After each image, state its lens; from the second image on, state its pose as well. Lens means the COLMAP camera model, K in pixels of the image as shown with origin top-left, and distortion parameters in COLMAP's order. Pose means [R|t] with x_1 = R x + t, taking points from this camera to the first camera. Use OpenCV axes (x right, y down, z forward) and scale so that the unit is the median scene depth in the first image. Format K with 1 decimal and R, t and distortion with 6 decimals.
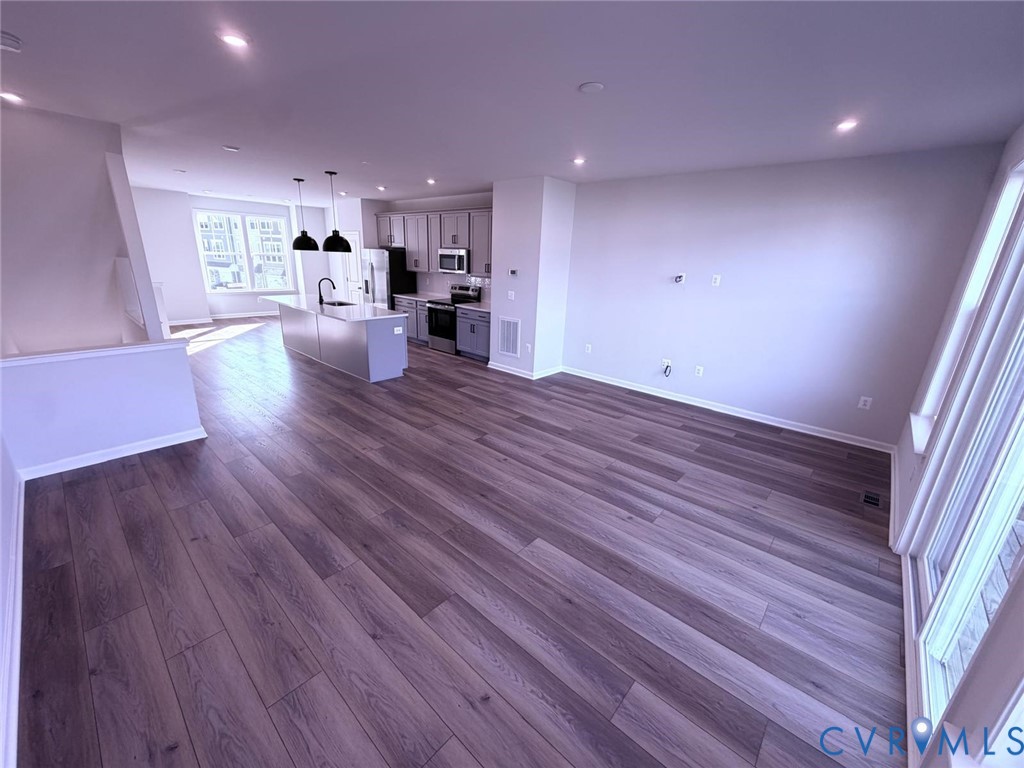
lens RADIAL K [[408.8, 0, 513.5], [0, 408.8, 383.9], [0, 0, 1]] dist [-0.001987, 0.000642]
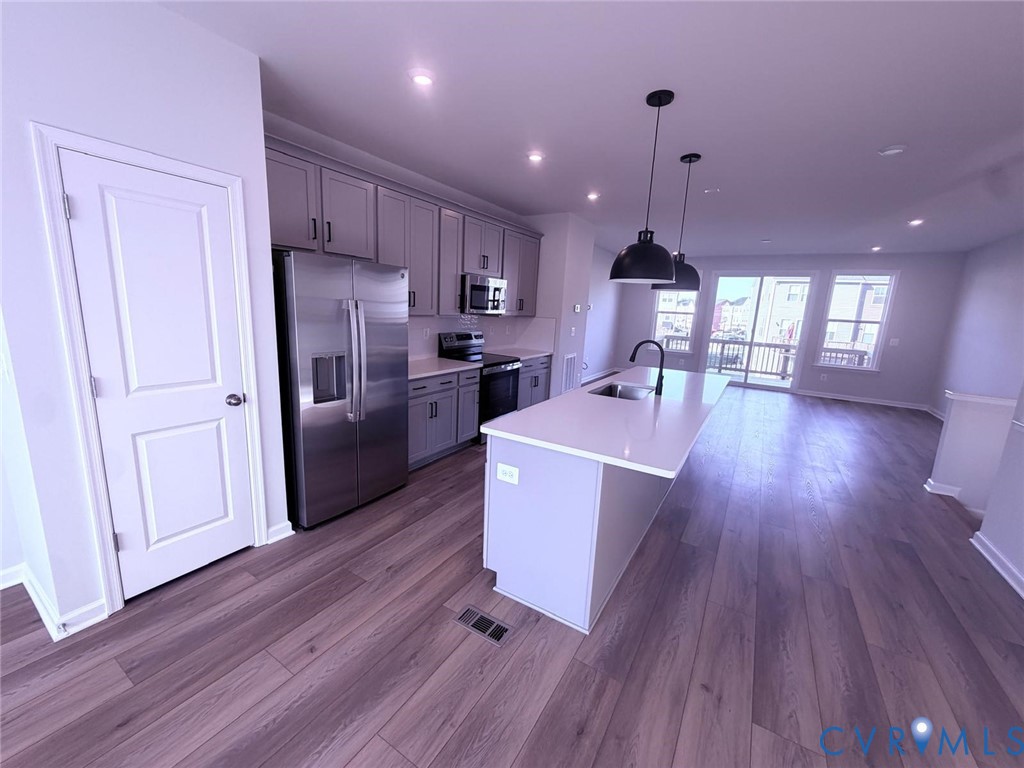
lens RADIAL K [[408.8, 0, 513.2], [0, 408.8, 381.2], [0, 0, 1]] dist [-0.001987, 0.000642]
pose [[-0.178345, -0.212370, 0.960777, -0.778813], [0.257652, 0.932283, 0.253898, -0.320794], [-0.949636, 0.292828, -0.111551, 1.050611]]
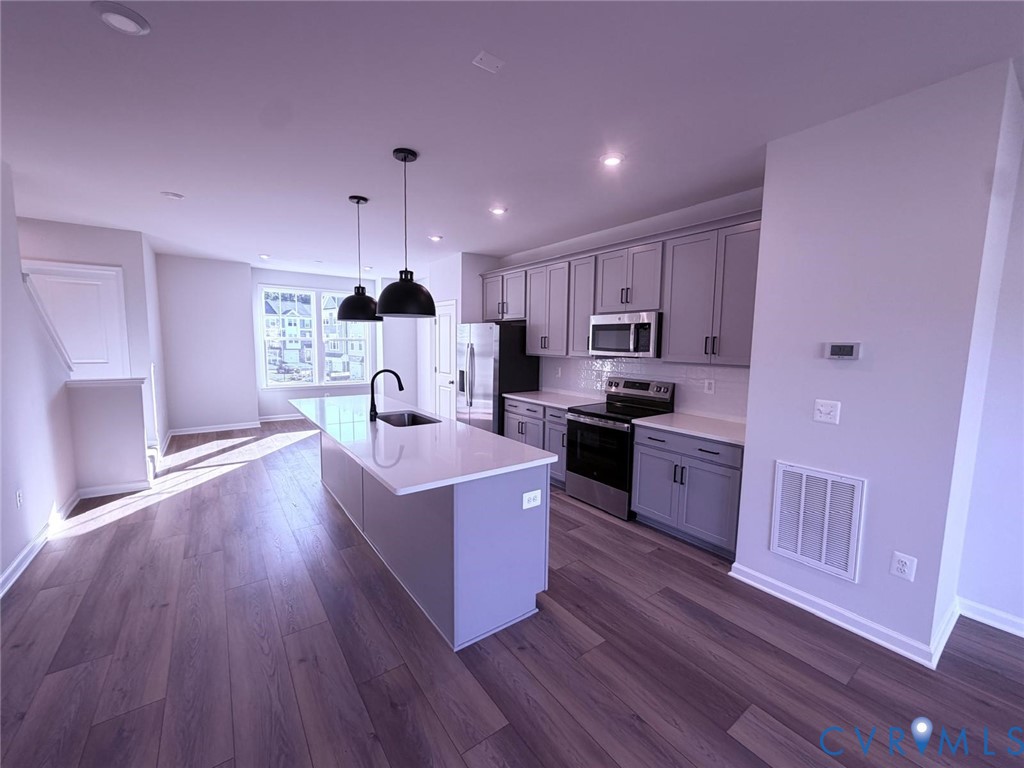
lens RADIAL K [[408.8, 0, 516.6], [0, 408.8, 384.8], [0, 0, 1]] dist [-0.001987, 0.000642]
pose [[0.979581, -0.001454, -0.201044, -0.171275], [-0.039400, 0.979195, -0.199061, -0.125584], [0.197151, 0.202917, 0.959143, 0.472655]]
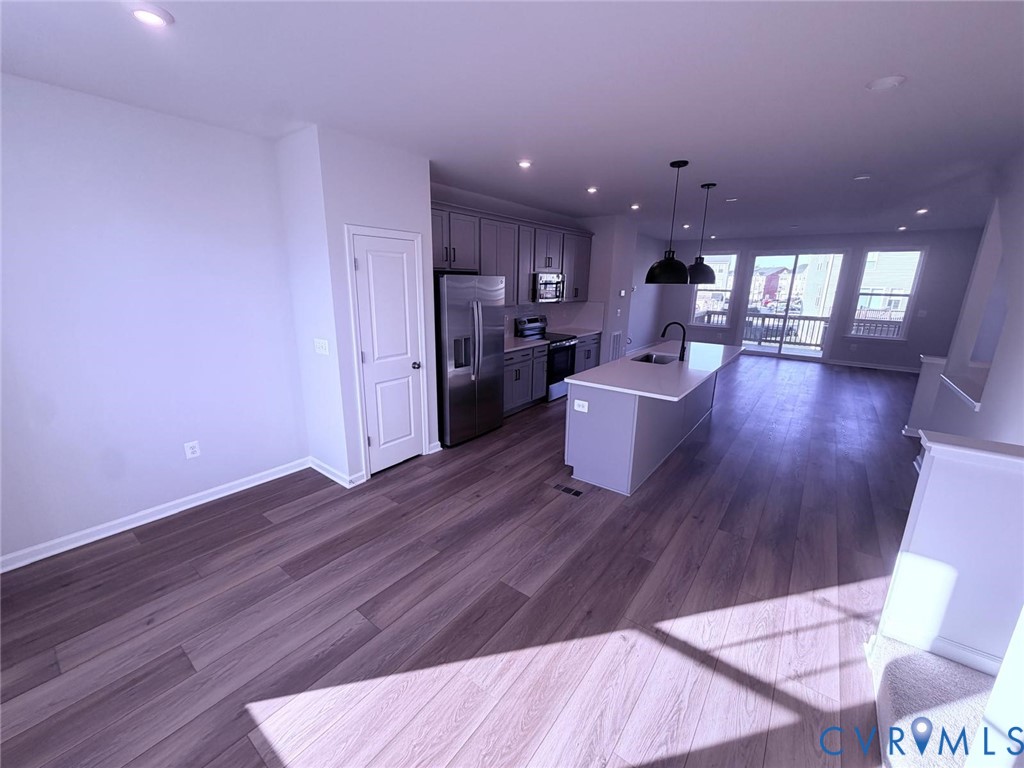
lens RADIAL K [[408.8, 0, 510.7], [0, 408.8, 384.5], [0, 0, 1]] dist [-0.001987, 0.000642]
pose [[-0.076921, -0.272220, 0.959156, -0.962154], [0.297286, 0.911985, 0.282673, -0.371991], [-0.951685, 0.306887, 0.010776, 1.105944]]
